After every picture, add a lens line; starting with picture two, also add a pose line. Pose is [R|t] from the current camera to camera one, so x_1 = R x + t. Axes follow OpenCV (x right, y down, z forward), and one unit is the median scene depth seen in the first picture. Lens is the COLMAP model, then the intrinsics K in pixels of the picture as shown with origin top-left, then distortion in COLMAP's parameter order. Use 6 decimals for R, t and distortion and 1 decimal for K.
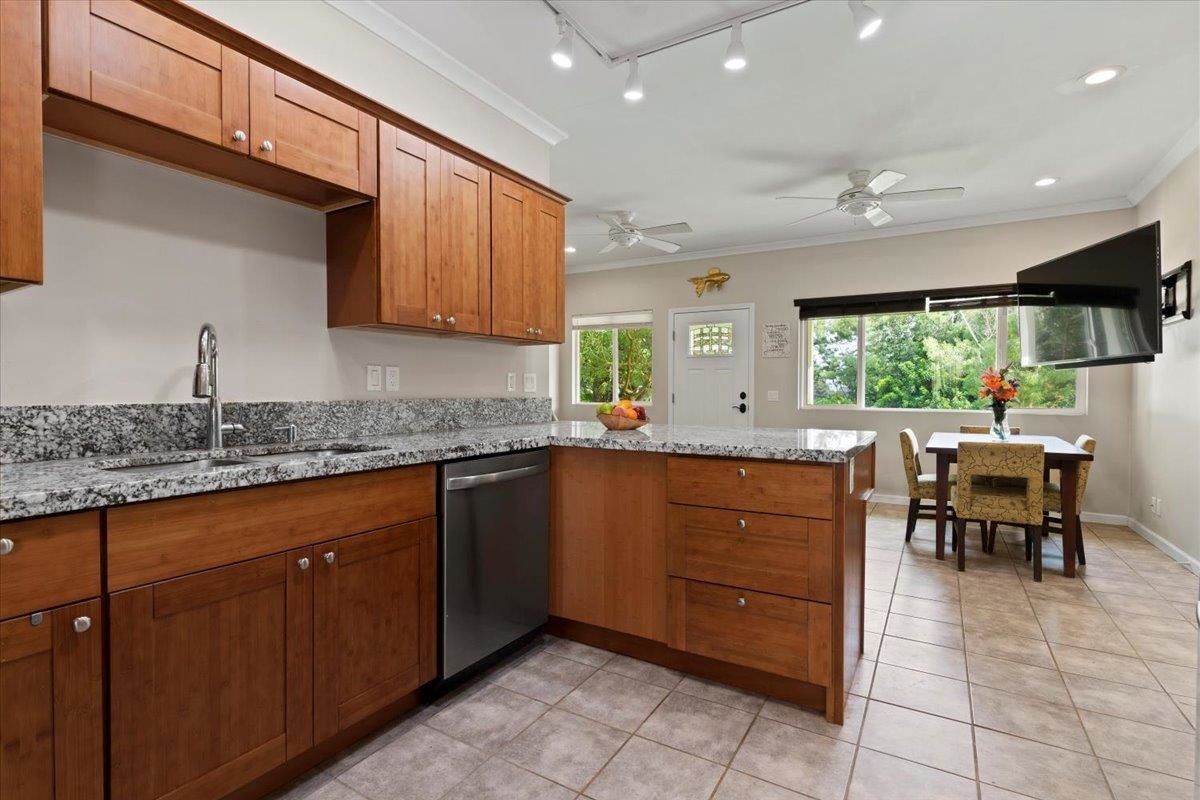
lens RADIAL K [[573.9, 0, 599.8], [0, 573.9, 396.7], [0, 0, 1]] dist [0.002194, -0.001144]
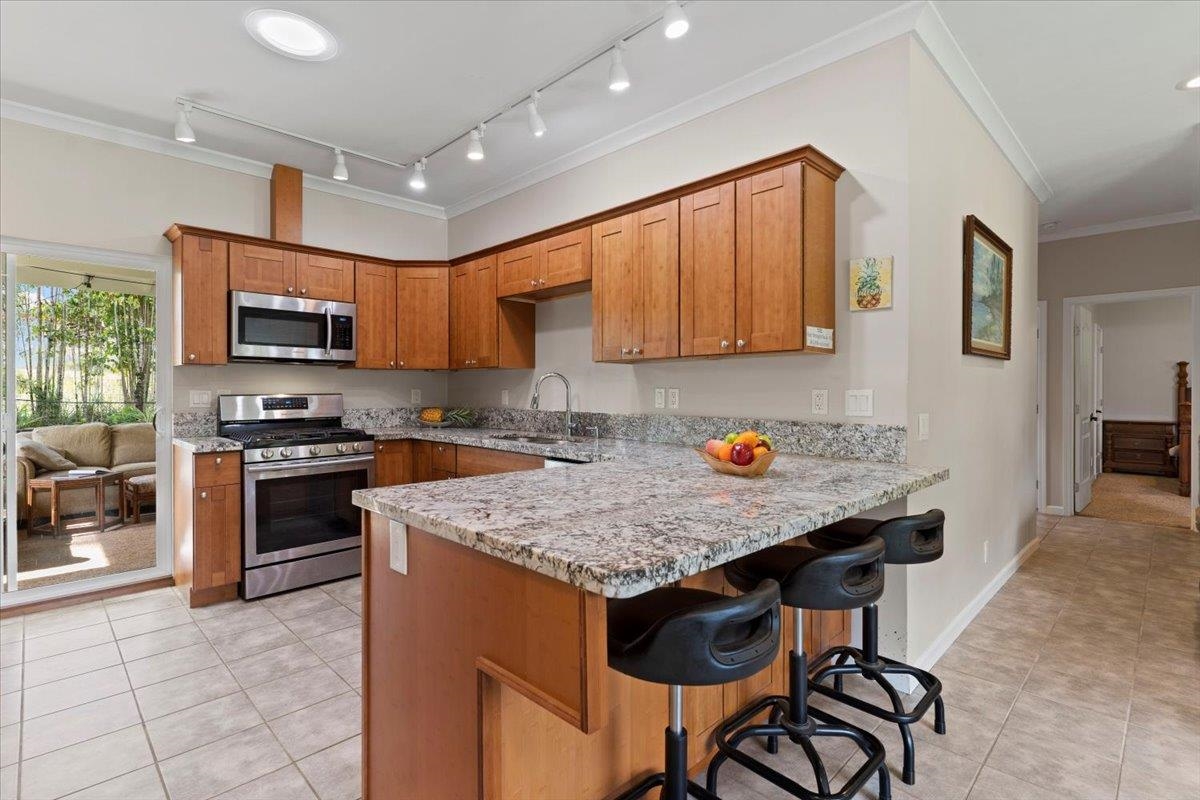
lens RADIAL K [[573.9, 0, 605.5], [0, 573.9, 393.7], [0, 0, 1]] dist [0.002194, -0.001144]
pose [[-0.247039, 0.003846, -0.968998, 0.837990], [-0.013956, 0.999874, 0.007527, -0.047530], [0.968905, 0.015383, -0.246955, 1.128754]]
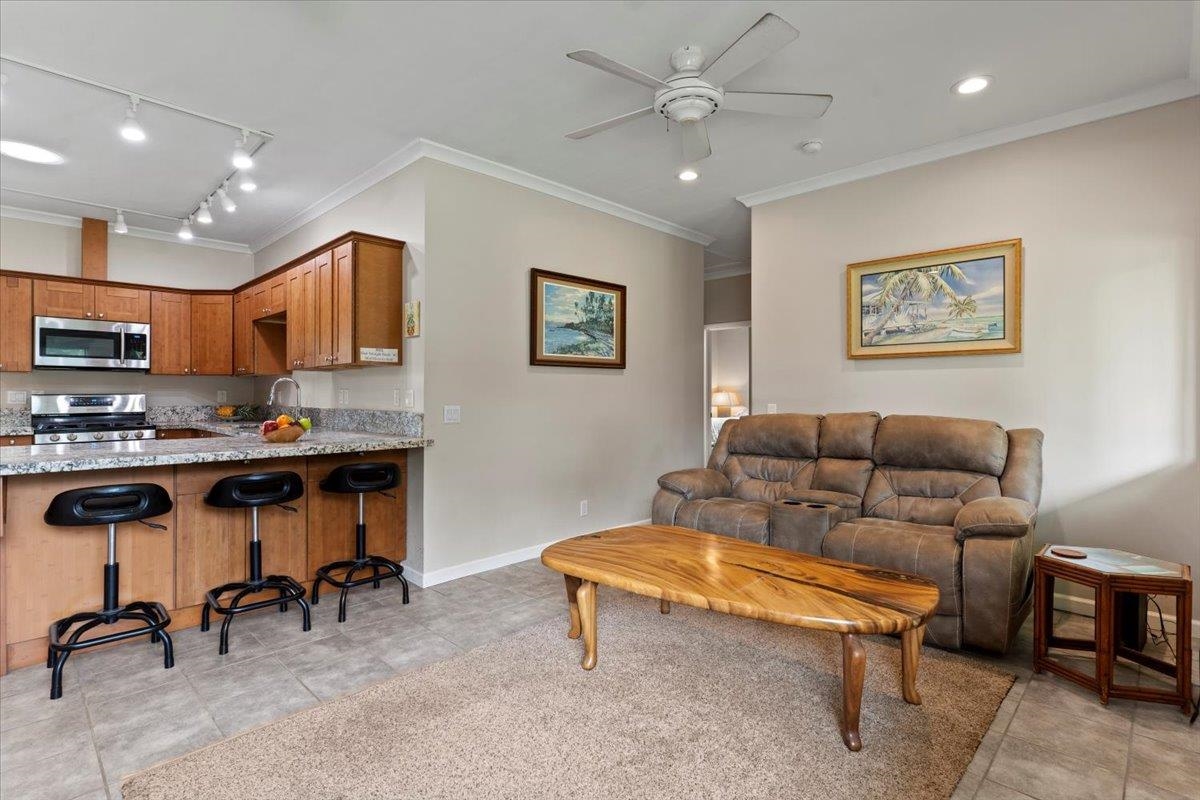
lens RADIAL K [[573.9, 0, 602.1], [0, 573.9, 392.8], [0, 0, 1]] dist [0.002194, -0.001144]
pose [[-0.229008, -0.004957, -0.973412, 1.085077], [-0.014042, 0.999900, -0.001788, -0.048607], [0.973323, 0.013260, -0.229055, 2.064691]]
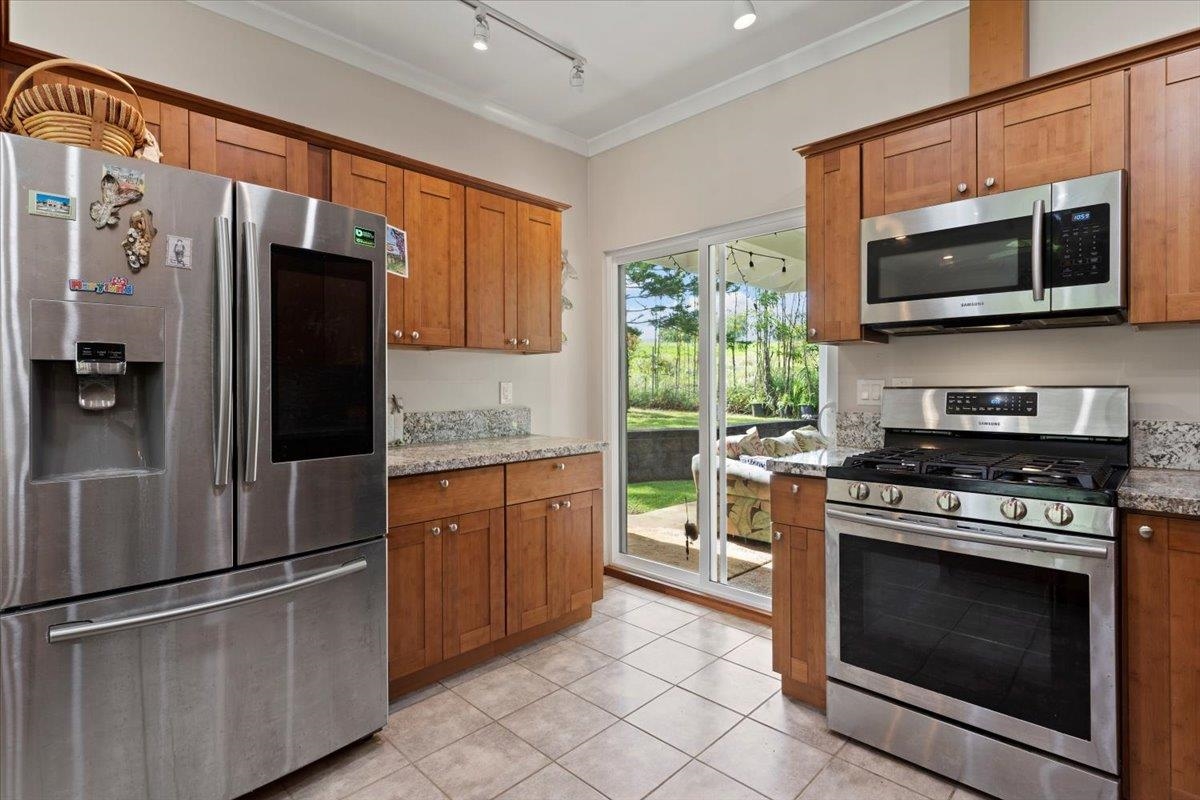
lens RADIAL K [[573.9, 0, 608.1], [0, 573.9, 387.7], [0, 0, 1]] dist [0.002194, -0.001144]
pose [[-0.973411, 0.000065, 0.229067, -0.061432], [0.004330, 0.999827, 0.018117, -0.038309], [-0.229026, 0.018627, -0.973242, 0.860621]]
